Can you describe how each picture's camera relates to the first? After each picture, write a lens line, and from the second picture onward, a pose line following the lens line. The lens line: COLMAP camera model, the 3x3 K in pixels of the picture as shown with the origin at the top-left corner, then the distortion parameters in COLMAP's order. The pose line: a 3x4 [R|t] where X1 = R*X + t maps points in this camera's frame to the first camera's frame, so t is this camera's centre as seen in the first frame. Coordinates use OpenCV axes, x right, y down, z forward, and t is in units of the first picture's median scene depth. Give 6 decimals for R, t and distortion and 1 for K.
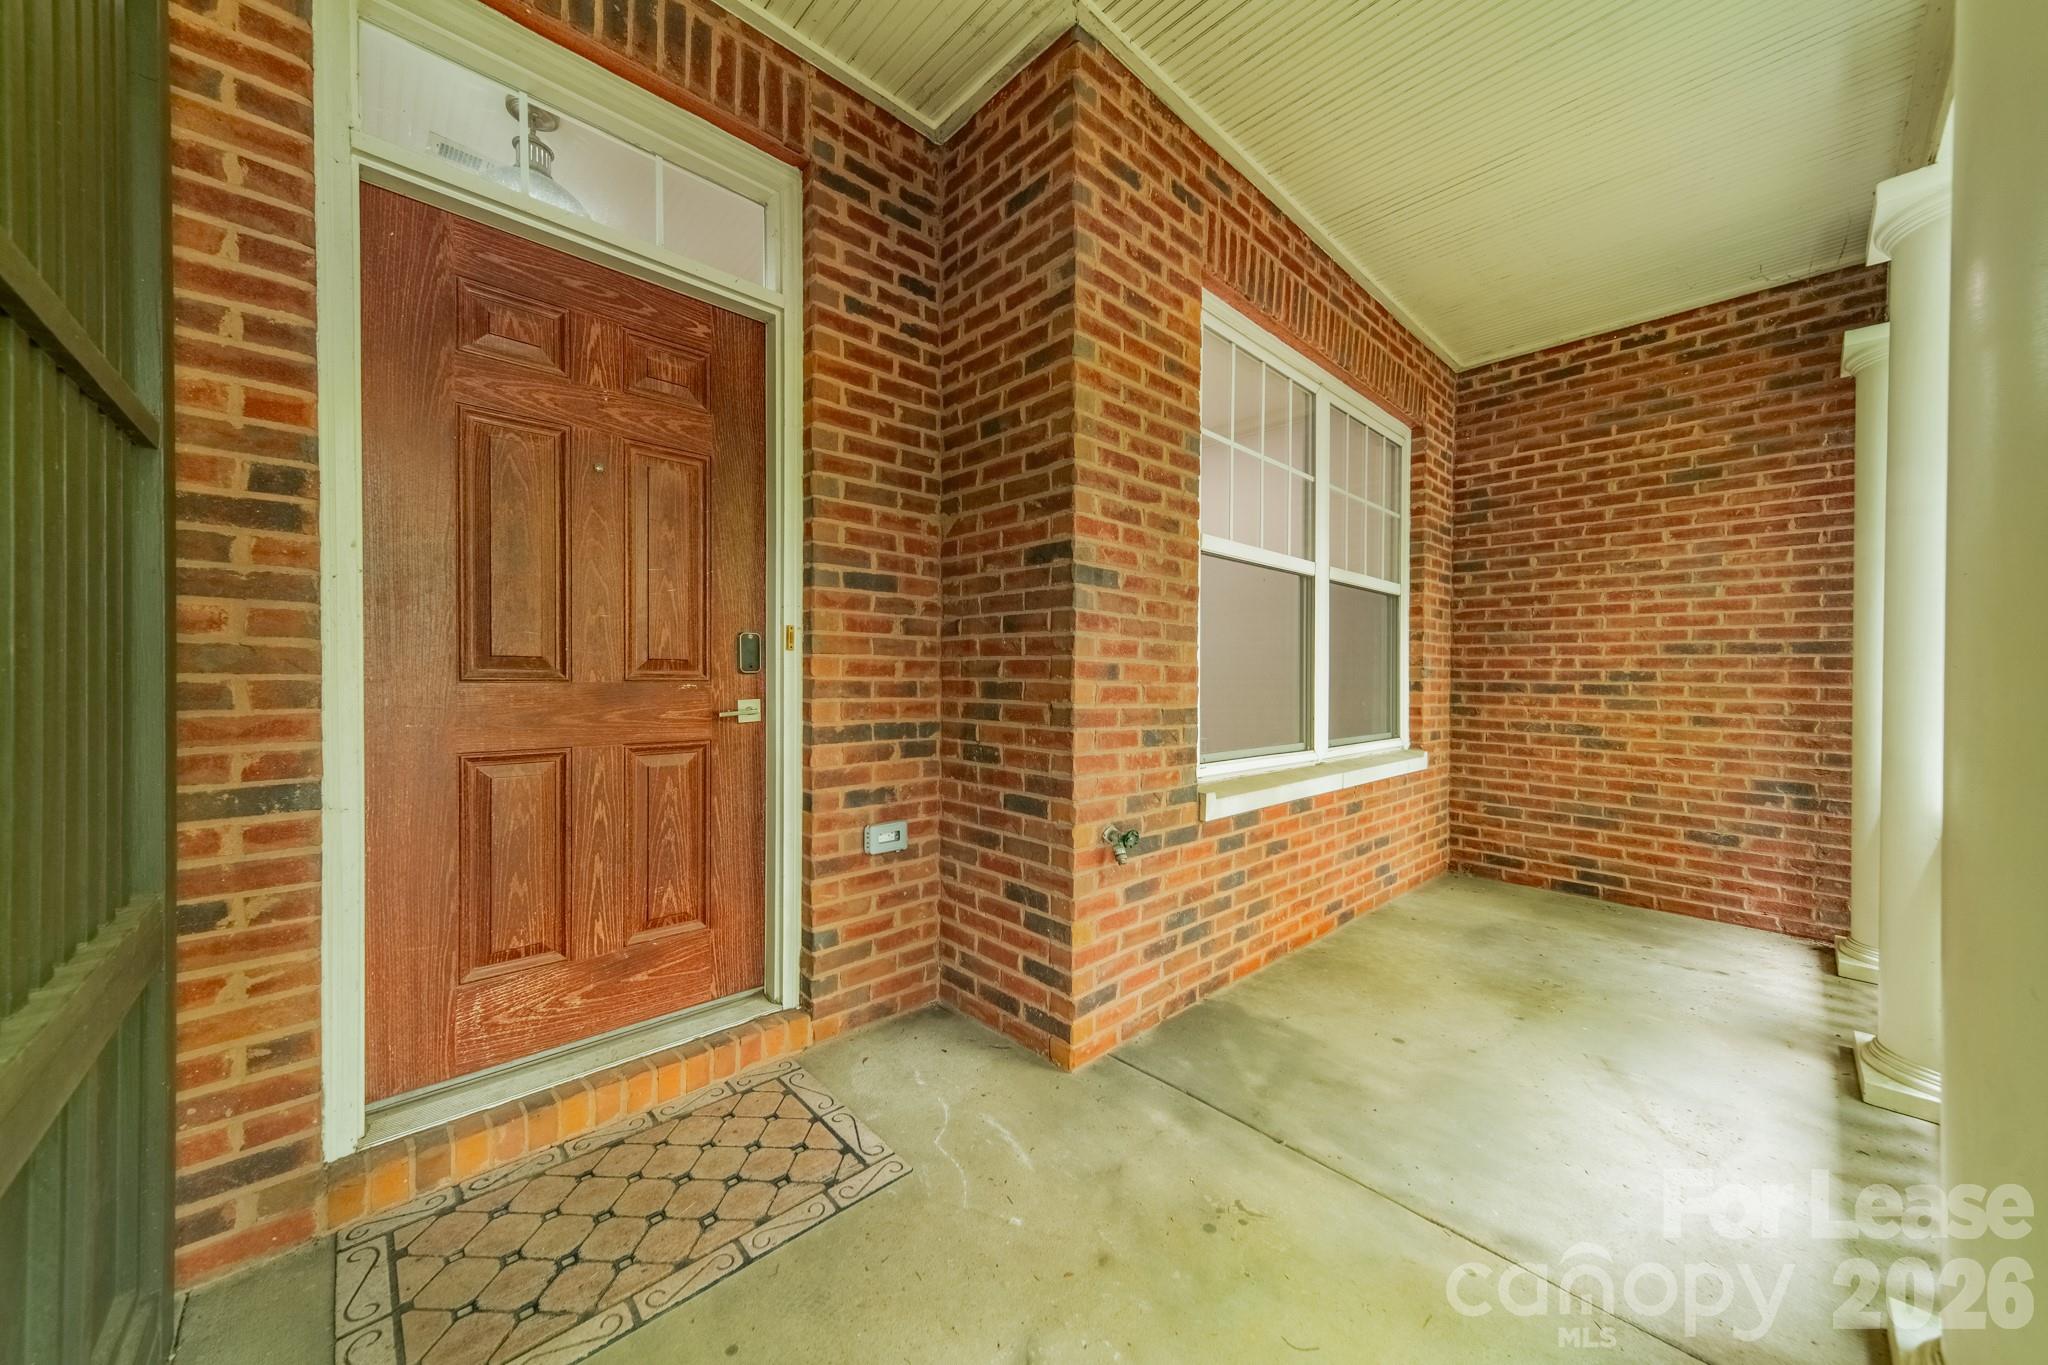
lens RADIAL K [[722.4, 0, 1029.8], [0, 722.4, 685.8], [0, 0, 1]] dist [0.006714, 0.000092]
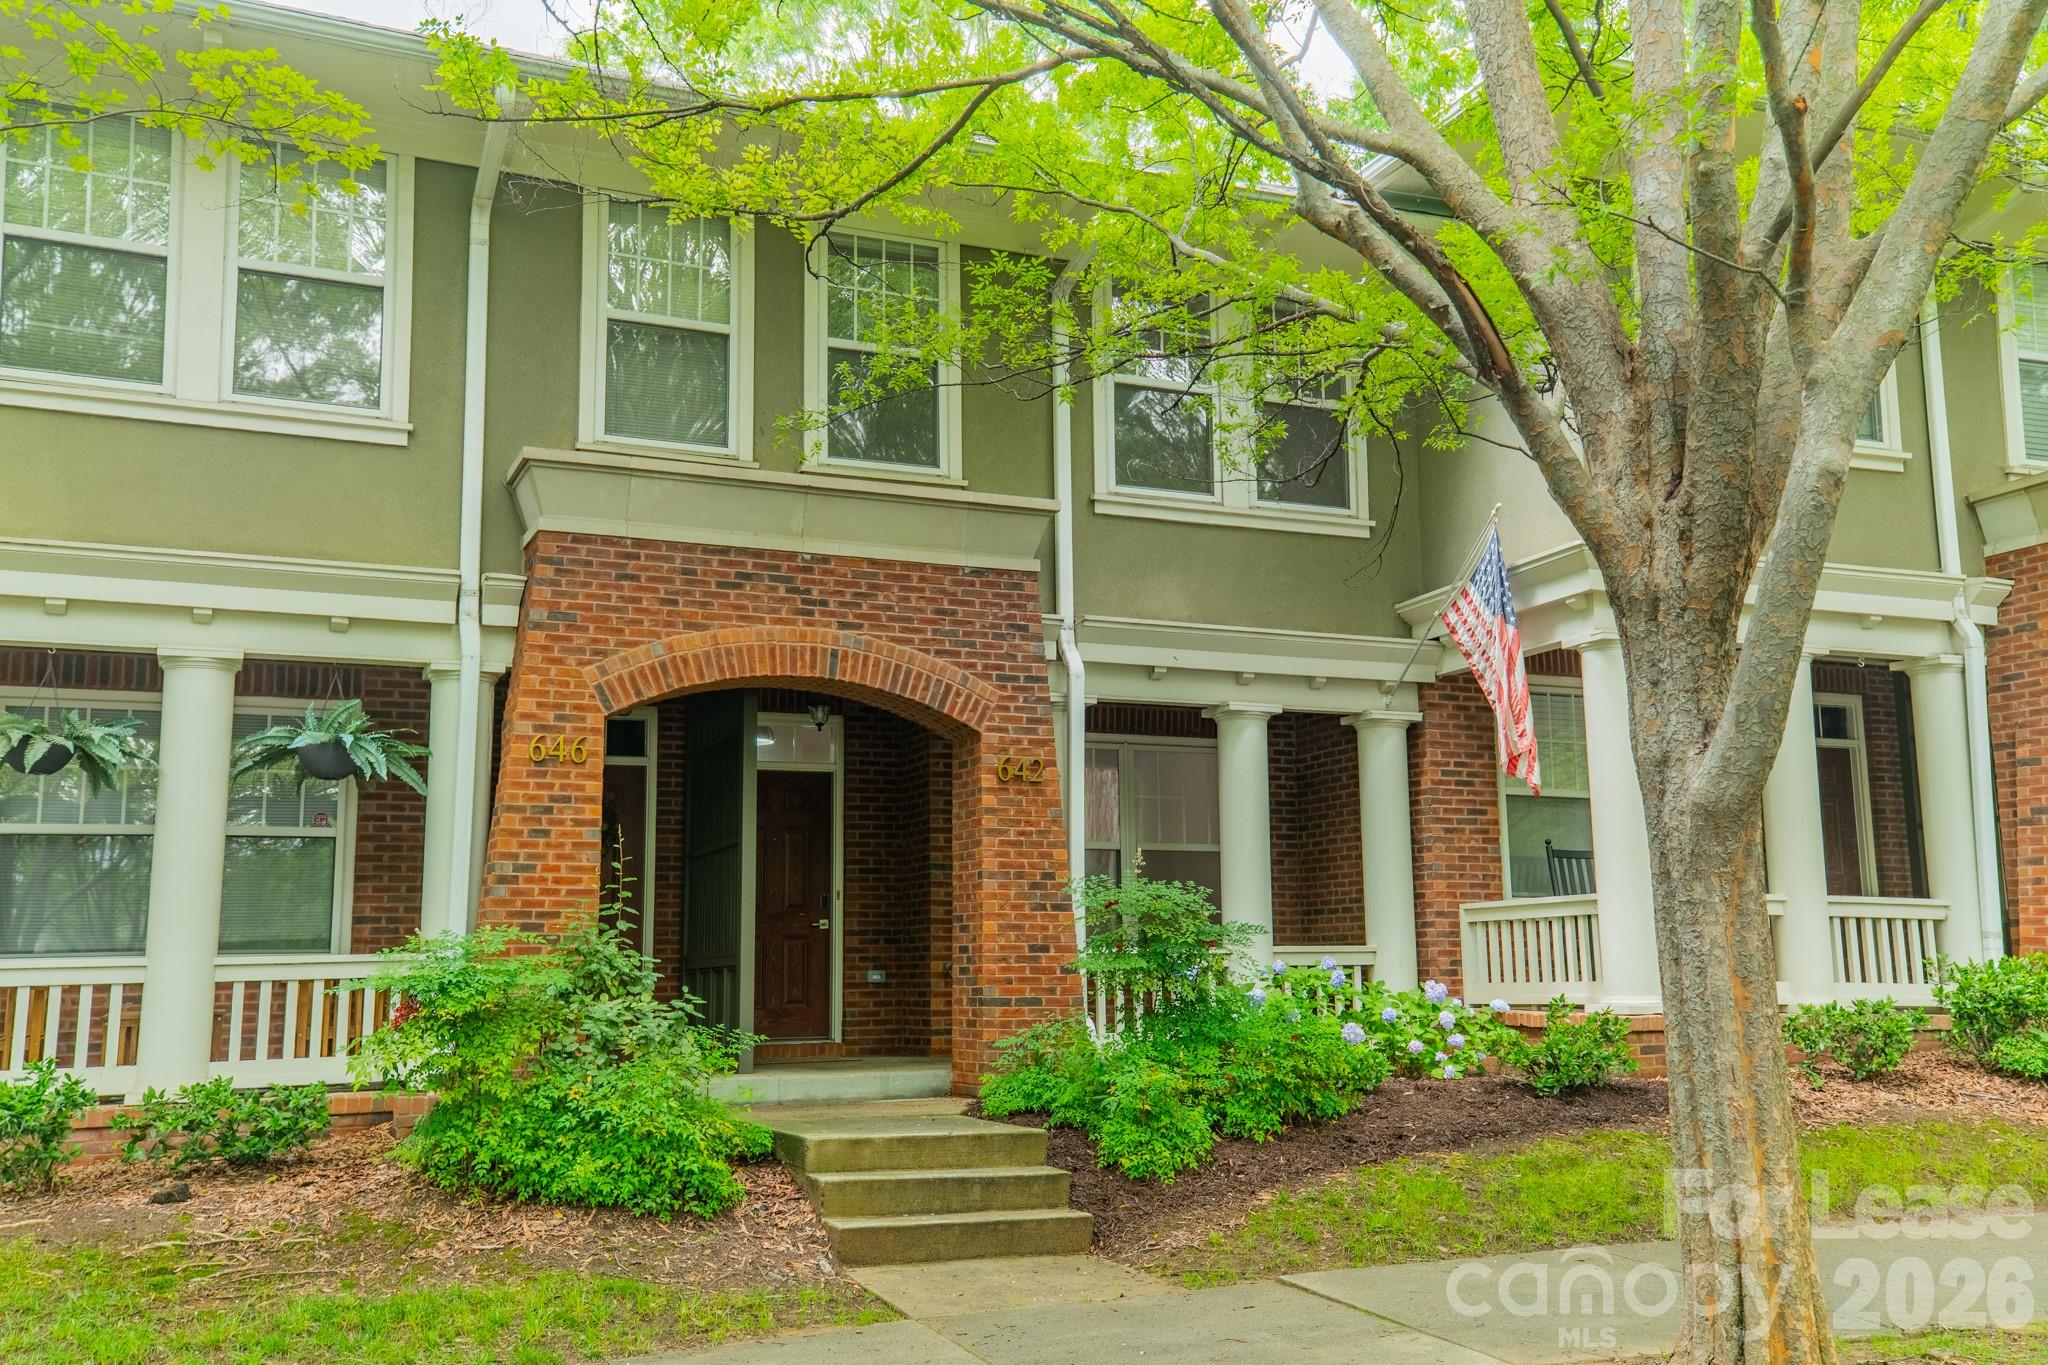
lens RADIAL K [[1959.2, 0, 1046.7], [0, 1959.2, 685.5], [0, 0, 1]] dist [0.082183, 0.118109]
pose [[0.937560, -0.070335, -0.340637, 2.762393], [0.012397, 0.985476, -0.169359, 0.387912], [0.347601, 0.154562, 0.924816, -5.255553]]
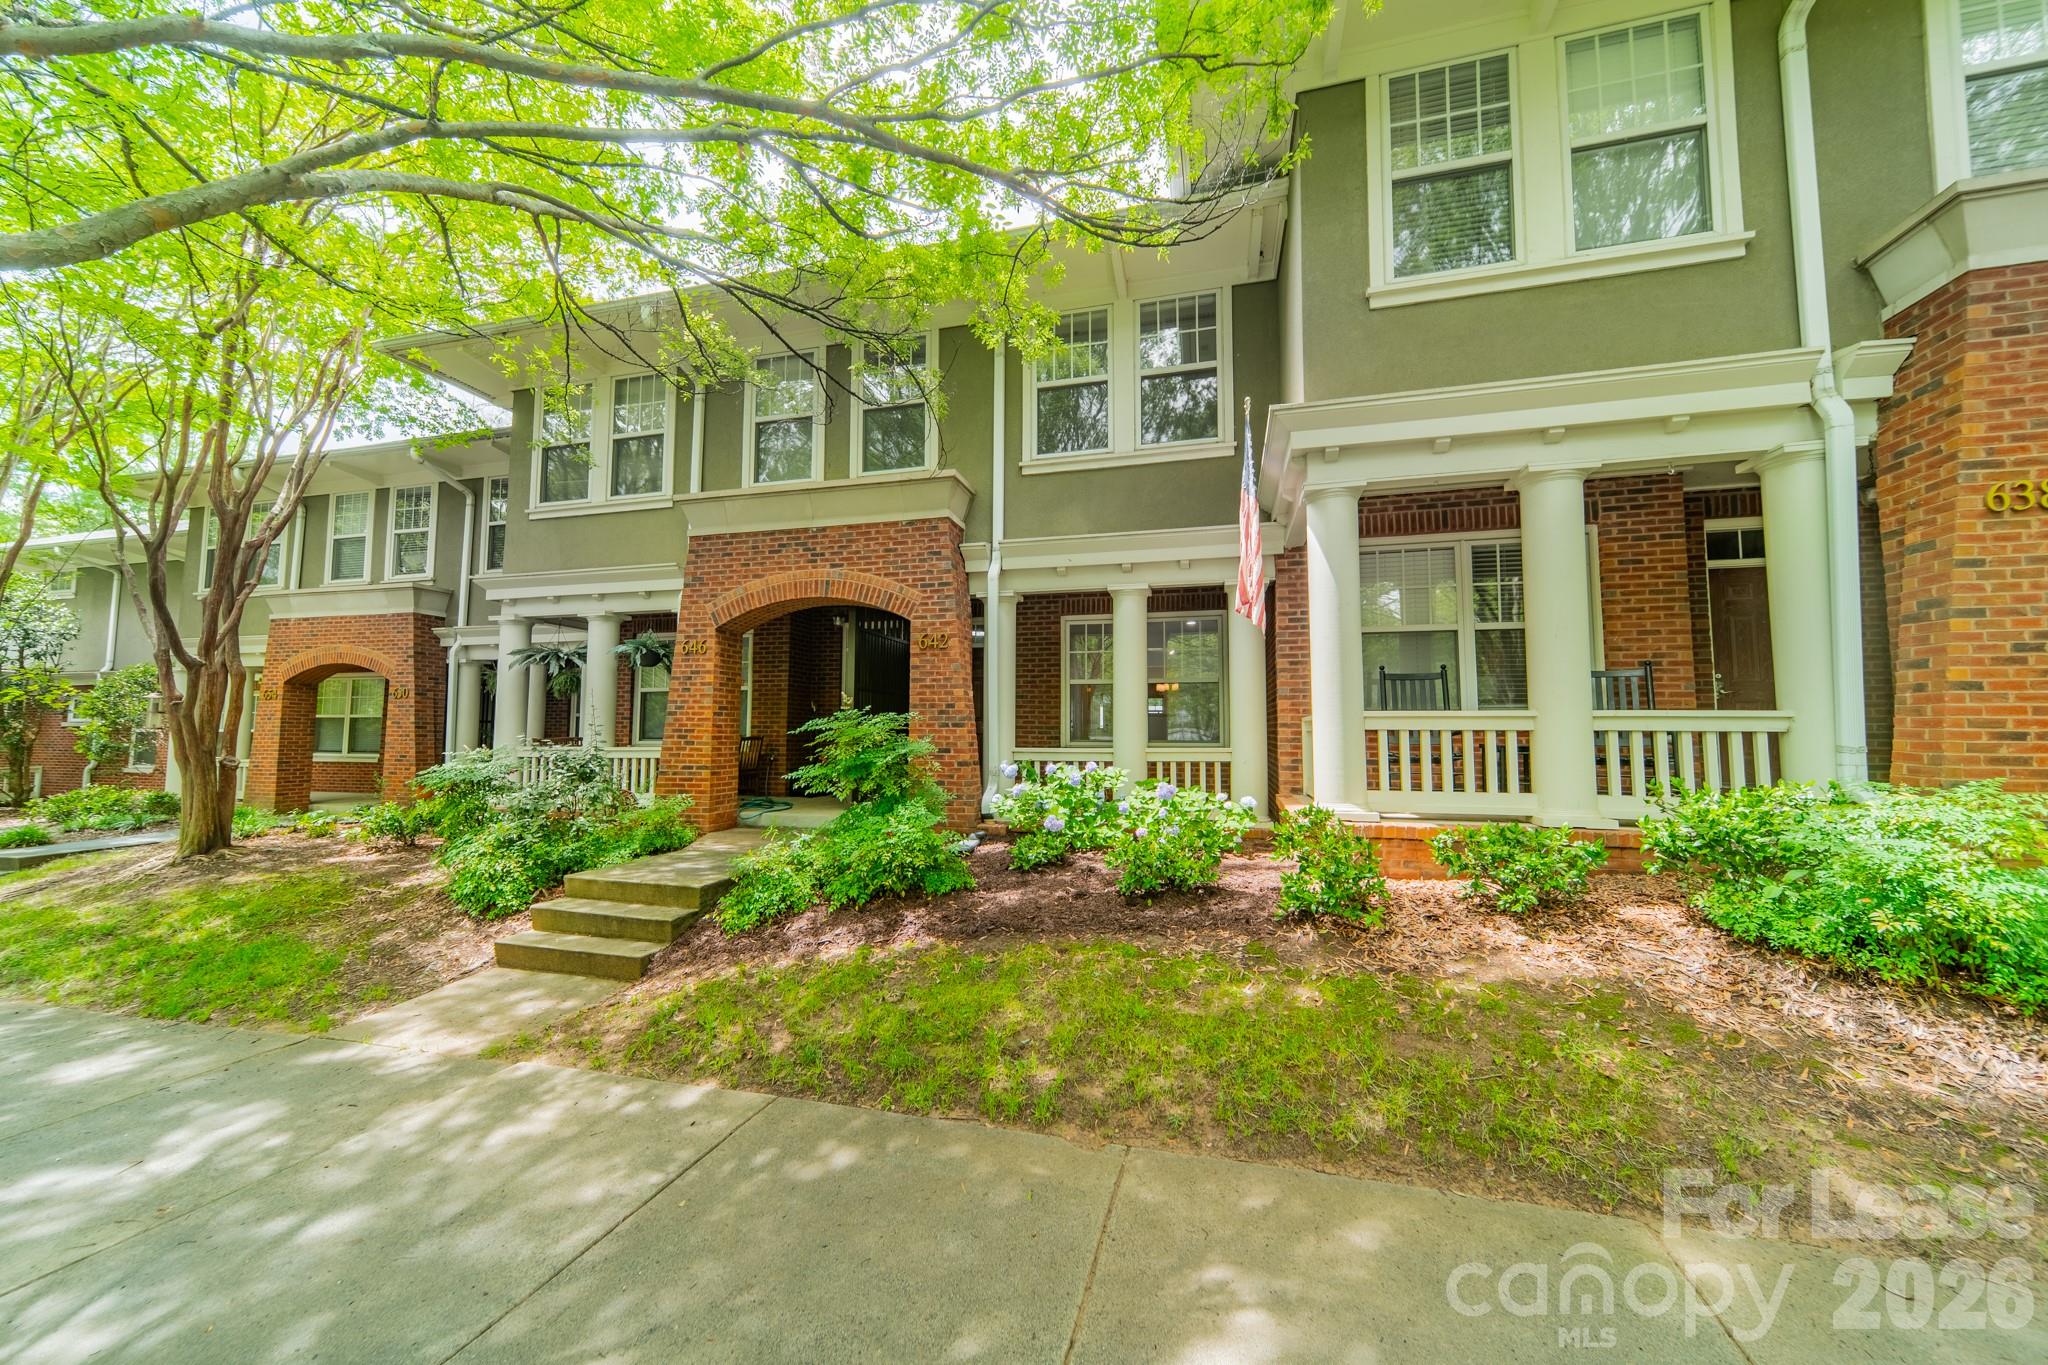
lens RADIAL K [[722.4, 0, 1029.8], [0, 722.4, 685.8], [0, 0, 1]] dist [0.006714, 0.000092]
pose [[0.524917, -0.061717, -0.848913, 3.866922], [-0.009630, 0.996873, -0.078429, 0.134206], [0.851099, 0.049344, 0.522681, -1.319660]]
